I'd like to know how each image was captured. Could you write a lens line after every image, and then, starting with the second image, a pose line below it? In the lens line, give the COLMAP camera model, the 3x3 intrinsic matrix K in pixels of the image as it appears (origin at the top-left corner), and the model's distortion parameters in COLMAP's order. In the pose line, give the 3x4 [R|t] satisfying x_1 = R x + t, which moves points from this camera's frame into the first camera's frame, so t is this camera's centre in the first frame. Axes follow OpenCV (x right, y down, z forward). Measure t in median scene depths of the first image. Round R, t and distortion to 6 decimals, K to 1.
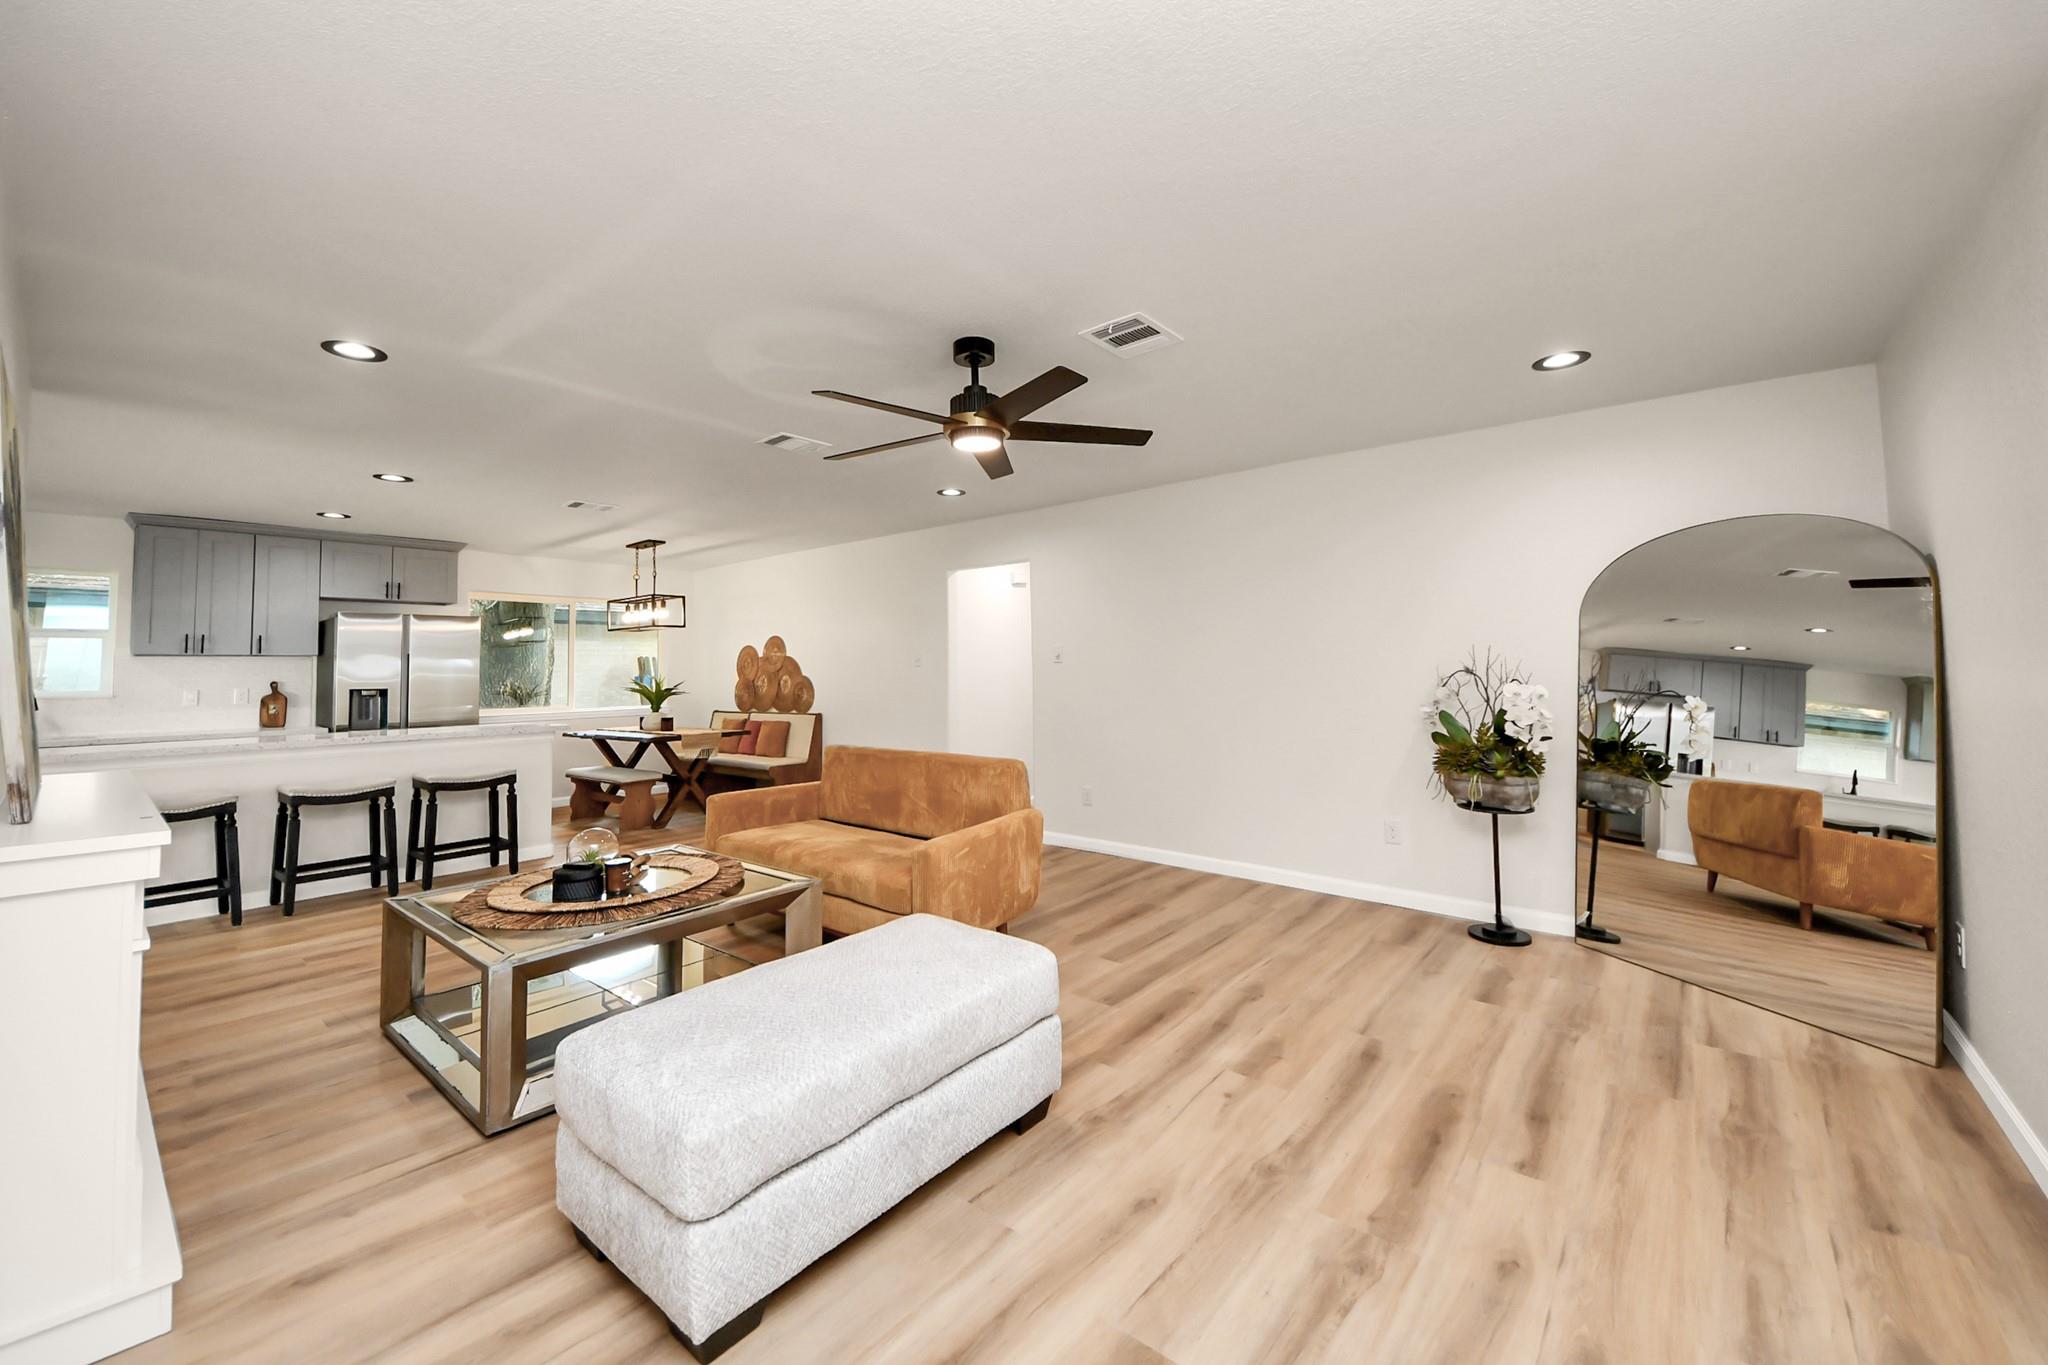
lens RADIAL K [[791.5, 0, 980.7], [0, 791.5, 643.8], [0, 0, 1]] dist [0.021161, -0.019410]
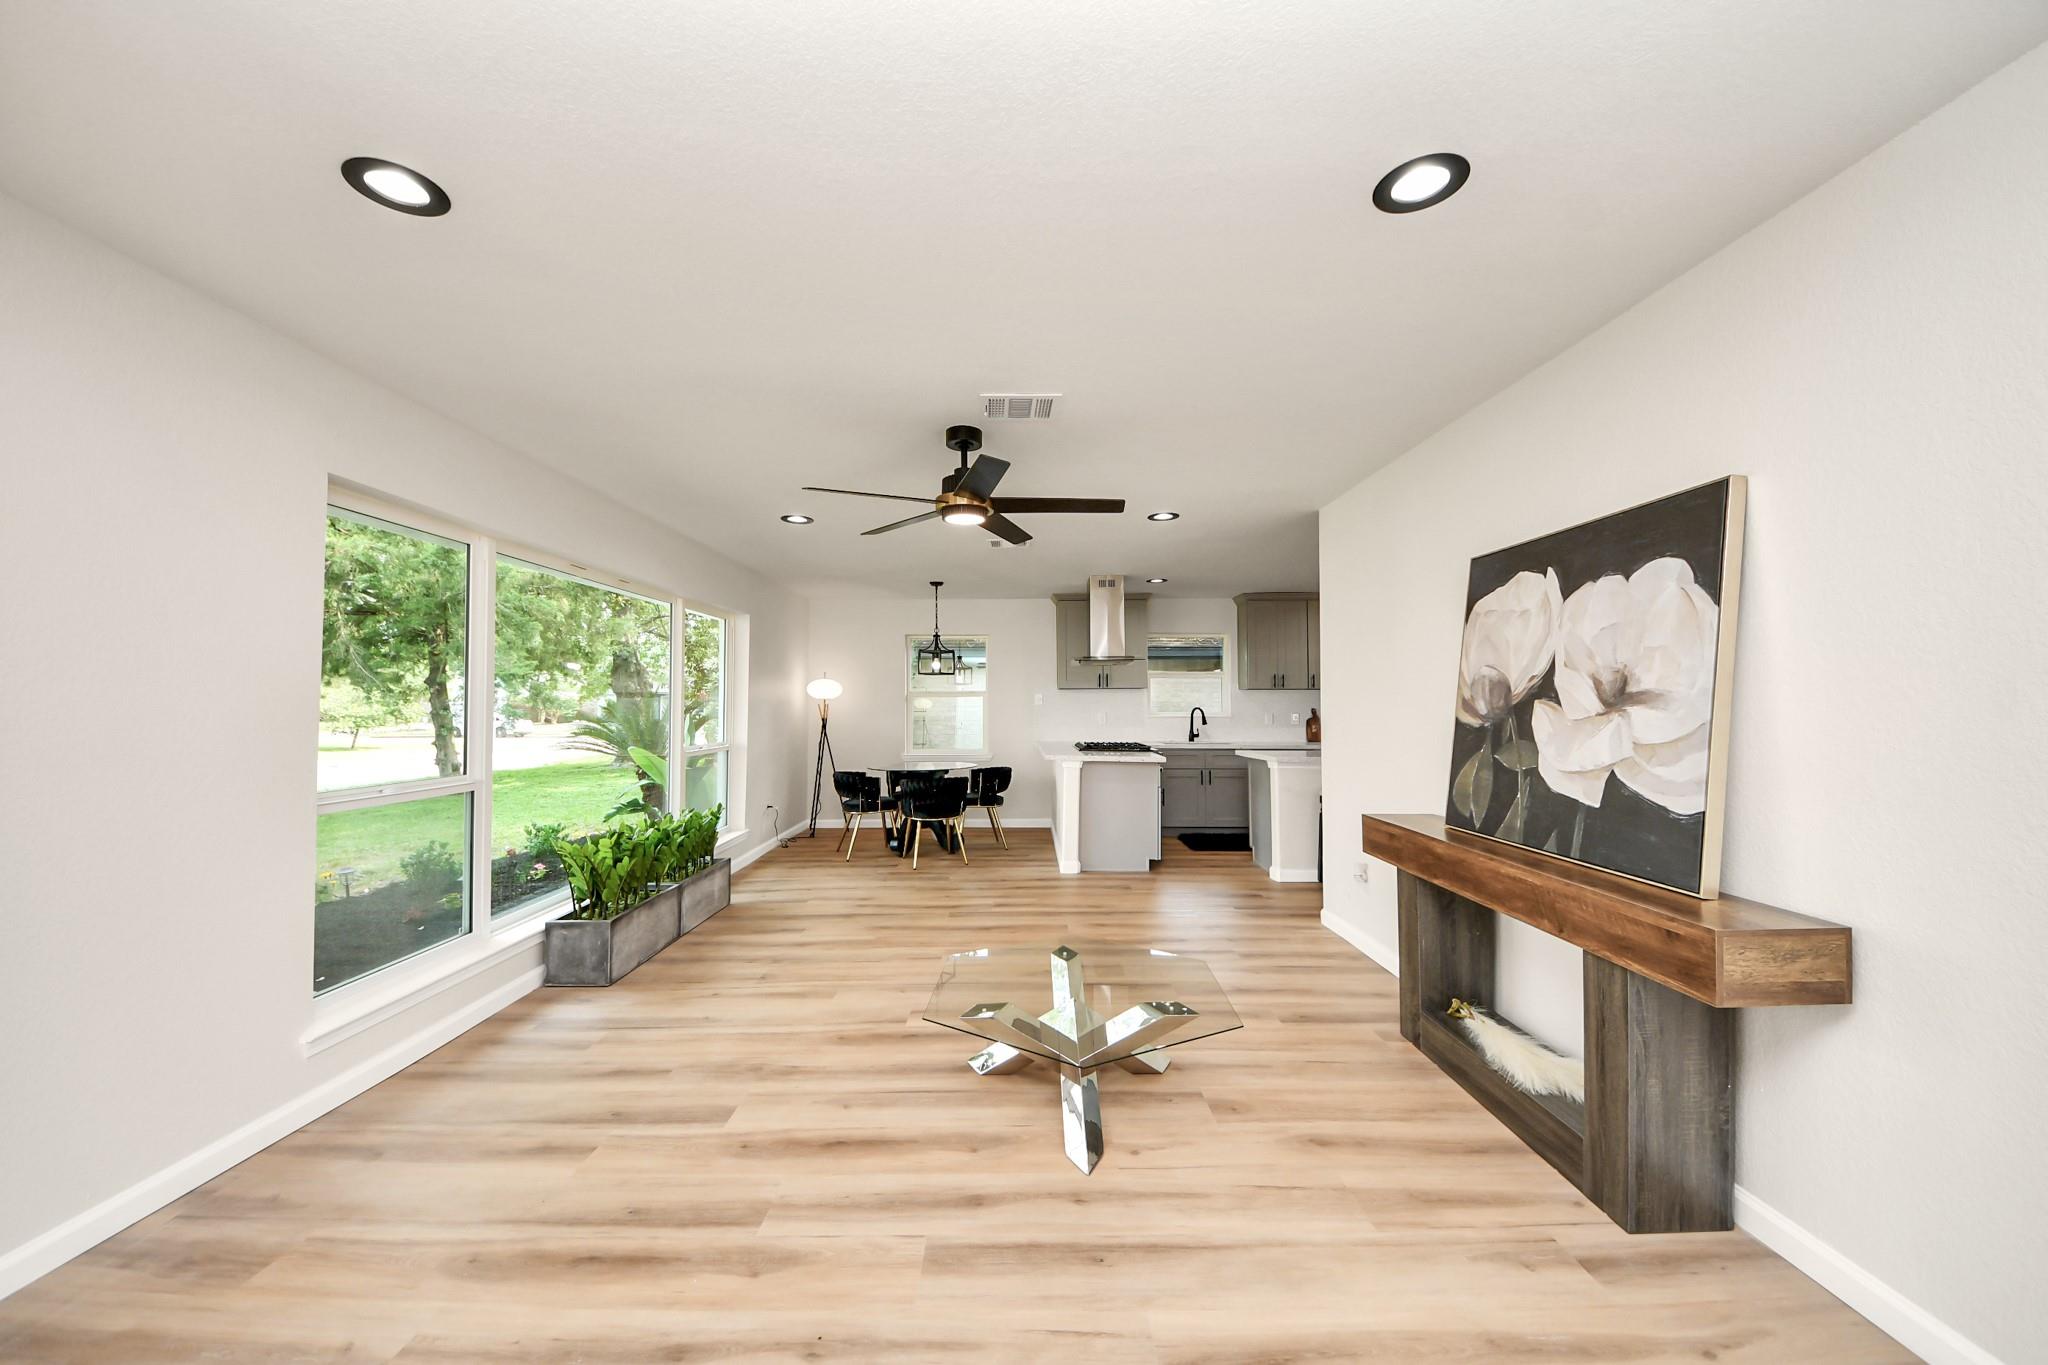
lens RADIAL K [[720.4, 0, 1008.9], [0, 720.4, 690.7], [0, 0, 1]] dist [0.063123, -0.033016]
pose [[0.663706, 0.001205, -0.747993, -0.478088], [0.016550, 0.999730, 0.016296, -0.015849], [0.747811, -0.023195, 0.663507, -0.309218]]
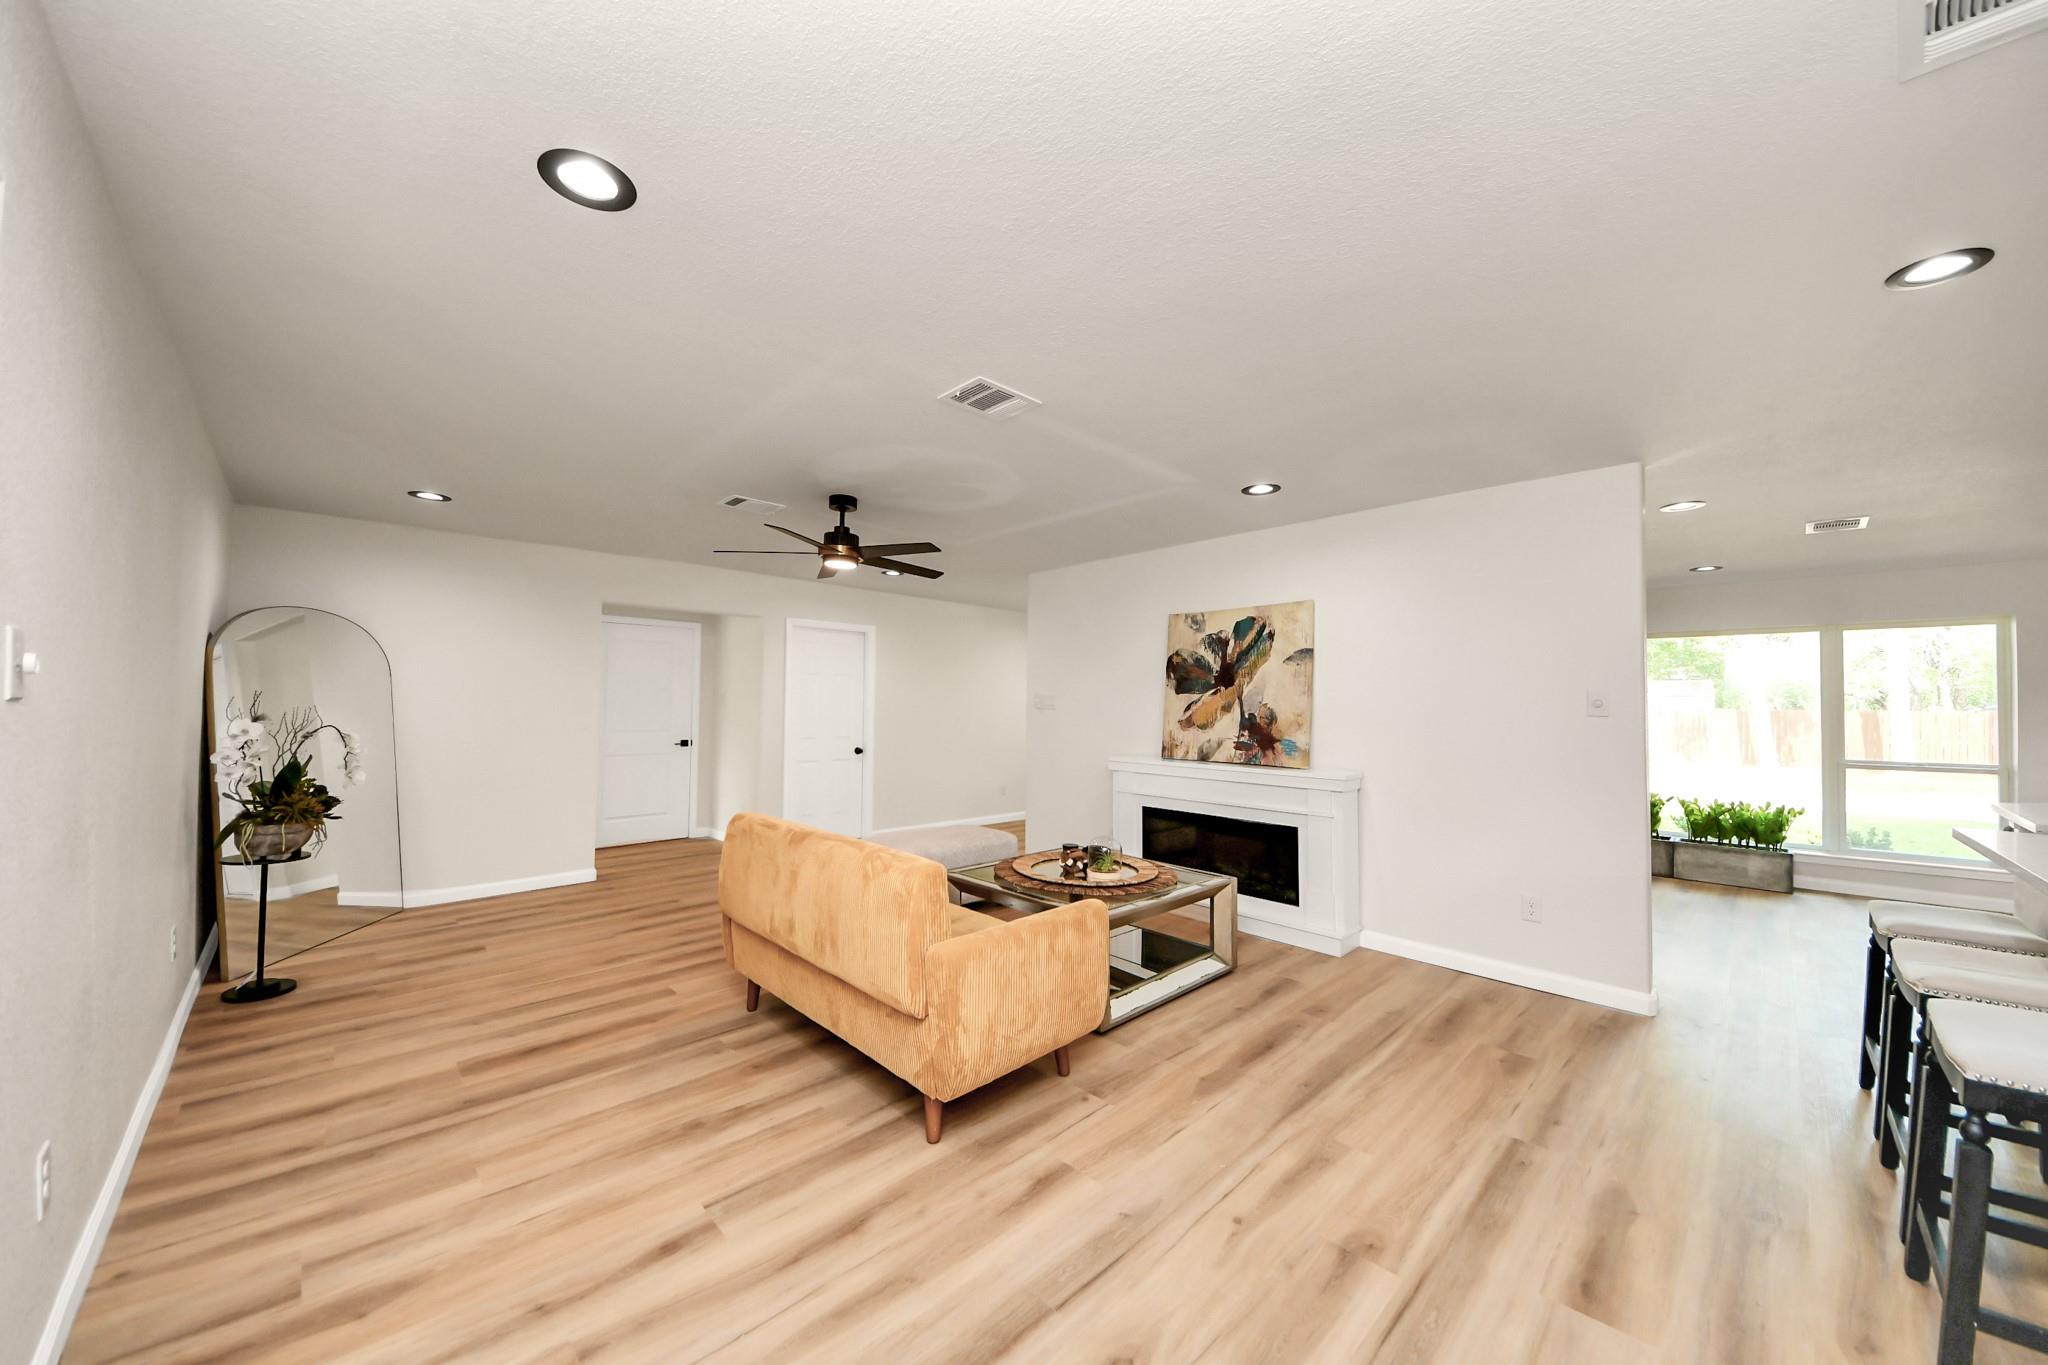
lens RADIAL K [[720.4, 0, 1008.9], [0, 720.4, 690.7], [0, 0, 1]] dist [0.063123, -0.033016]
pose [[-0.997337, 0.005072, 0.072760, -0.298135], [0.000678, 0.998181, -0.060290, 0.043092], [-0.072934, -0.060080, -0.995525, 1.612521]]
